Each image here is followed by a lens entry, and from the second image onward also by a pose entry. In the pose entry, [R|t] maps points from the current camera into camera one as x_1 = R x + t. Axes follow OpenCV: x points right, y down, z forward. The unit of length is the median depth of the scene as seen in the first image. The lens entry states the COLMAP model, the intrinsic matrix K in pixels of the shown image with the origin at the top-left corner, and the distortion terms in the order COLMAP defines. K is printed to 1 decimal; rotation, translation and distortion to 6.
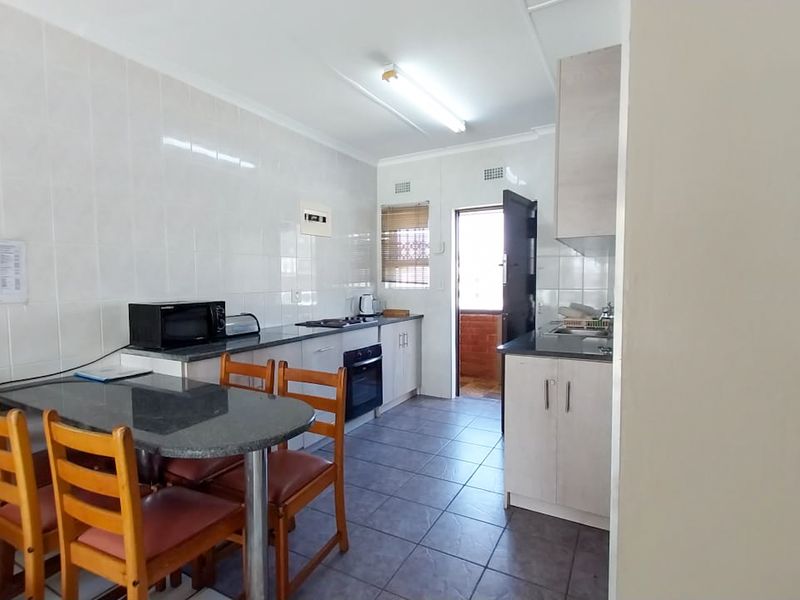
lens RADIAL K [[420.5, 0, 395.9], [0, 420.5, 300.5], [0, 0, 1]] dist [-0.000520, -0.001317]
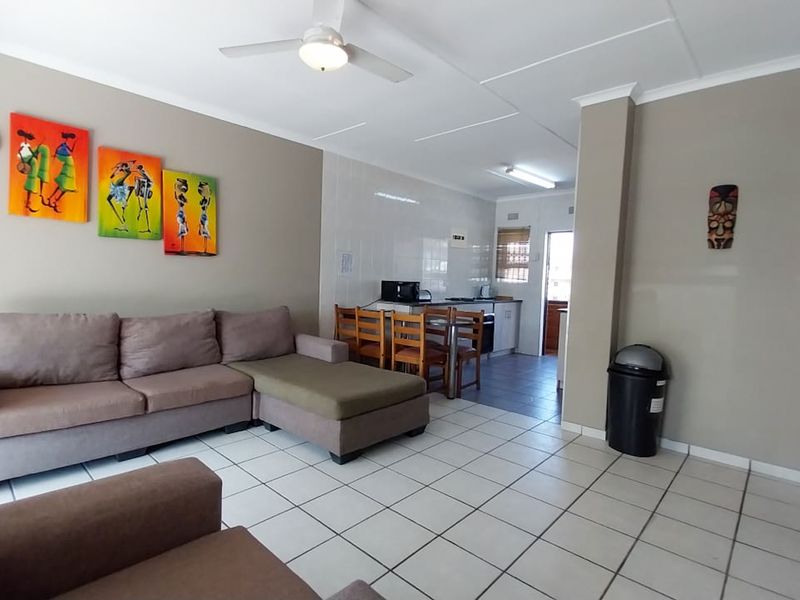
lens RADIAL K [[420.5, 0, 394.5], [0, 420.5, 300.4], [0, 0, 1]] dist [-0.000520, -0.001317]
pose [[0.969588, 0.055346, -0.238402, -0.021356], [-0.054957, 0.998454, 0.008283, 0.049024], [0.238492, 0.005071, 0.971131, -0.613330]]
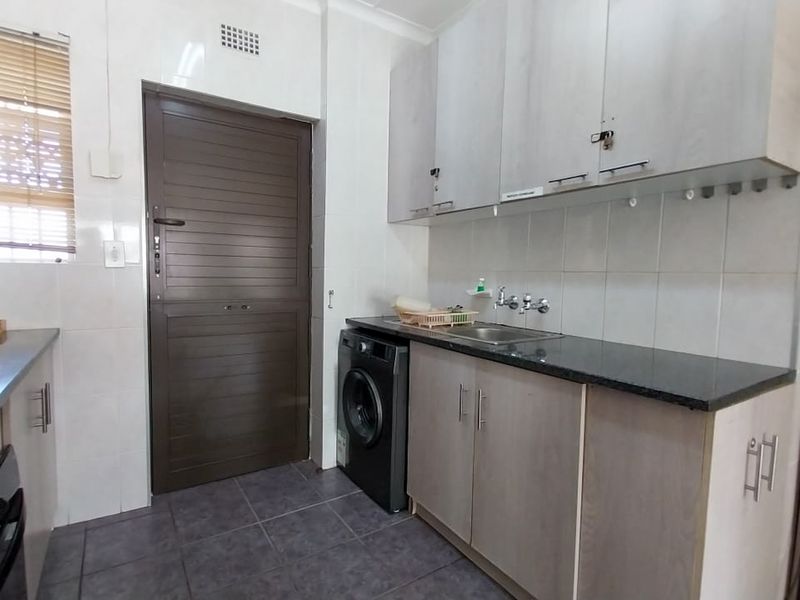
lens RADIAL K [[420.5, 0, 396.3], [0, 420.5, 300.4], [0, 0, 1]] dist [-0.000520, -0.001317]
pose [[0.469494, -0.049955, 0.881522, -0.136402], [0.020640, 0.998746, 0.045606, -0.005437], [-0.882695, -0.003217, 0.469936, 0.560710]]
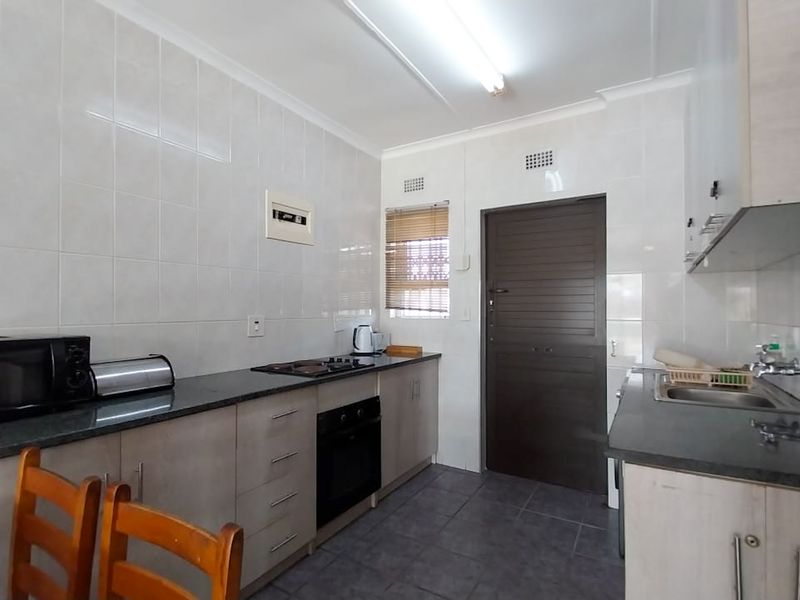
lens RADIAL K [[420.5, 0, 395.2], [0, 420.5, 300.4], [0, 0, 1]] dist [-0.000520, -0.001317]
pose [[0.999215, 0.008426, -0.038713, 0.013802], [-0.011136, 0.997462, -0.070331, -0.006857], [0.038023, 0.070707, 0.996772, 0.270881]]
